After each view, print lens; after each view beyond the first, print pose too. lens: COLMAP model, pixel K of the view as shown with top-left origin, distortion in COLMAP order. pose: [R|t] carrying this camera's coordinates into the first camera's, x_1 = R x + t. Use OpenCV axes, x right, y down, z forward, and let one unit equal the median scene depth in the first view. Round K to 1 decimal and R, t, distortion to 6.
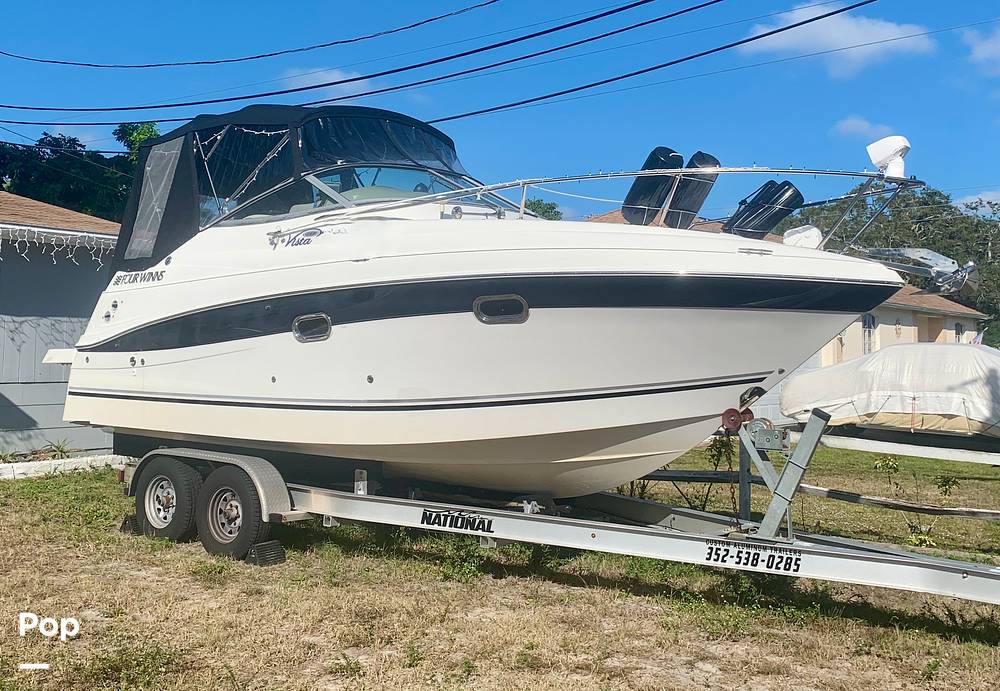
lens RADIAL K [[1050.0, 0, 496.9], [0, 1050.0, 247.7], [0, 0, 1]] dist [0.021374, 0.000000]
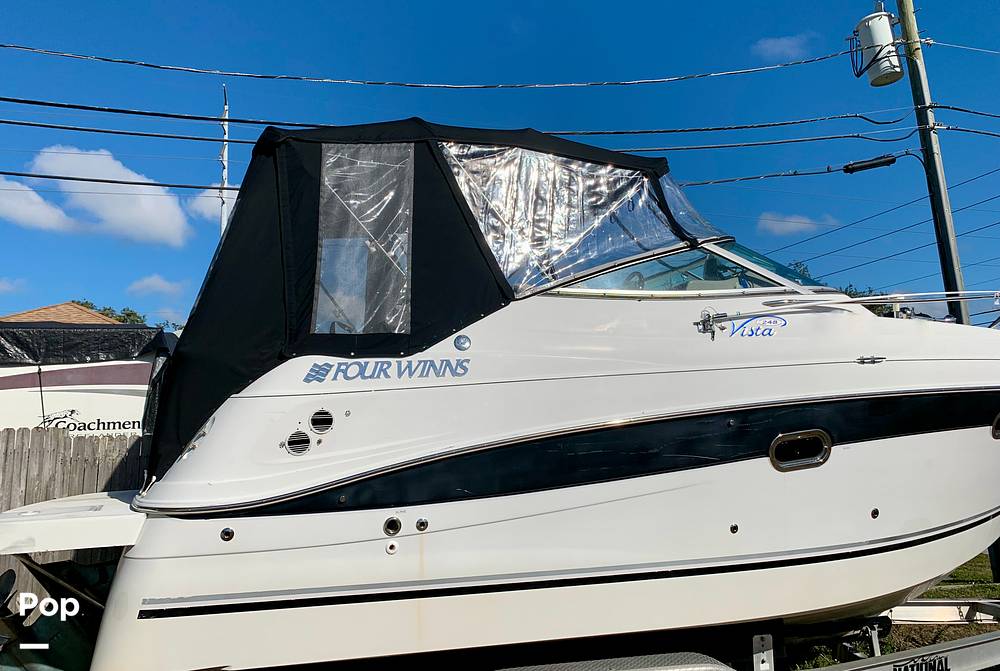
lens RADIAL K [[755.0, 0, 495.9], [0, 755.0, 299.0], [0, 0, 1]] dist [0.030407, -0.036631]
pose [[0.605628, 0.108689, 0.788290, -0.747823], [-0.047011, 0.993785, -0.100905, 0.034938], [-0.794358, 0.024052, 0.606974, 0.856863]]
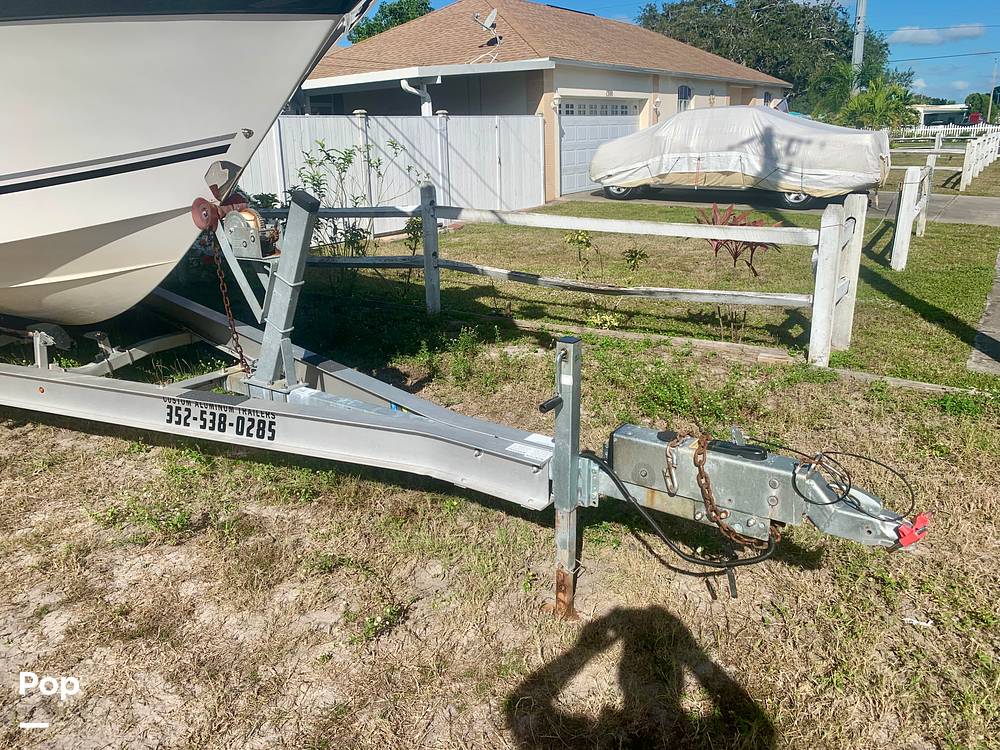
lens RADIAL K [[750.7, 0, 488.2], [0, 750.7, 356.8], [0, 0, 1]] dist [0.030691, -0.048121]
pose [[0.997515, -0.064350, 0.028681, 0.344230], [0.049100, 0.926927, 0.372015, 0.072170], [-0.050525, -0.369683, 0.927783, 0.474055]]
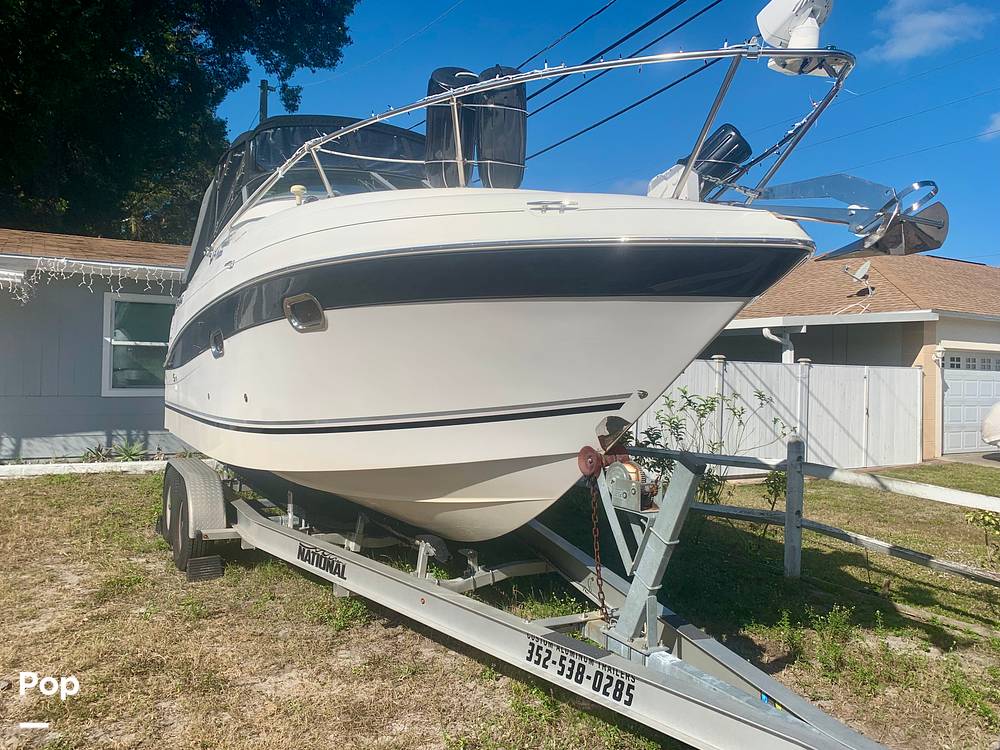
lens RADIAL K [[750.7, 0, 489.5], [0, 750.7, 356.6], [0, 0, 1]] dist [0.030691, -0.048121]
pose [[0.922755, -0.007529, -0.385314, 0.321458], [0.033178, 0.997649, 0.059962, 0.055292], [0.383956, -0.068114, 0.920836, 0.468957]]
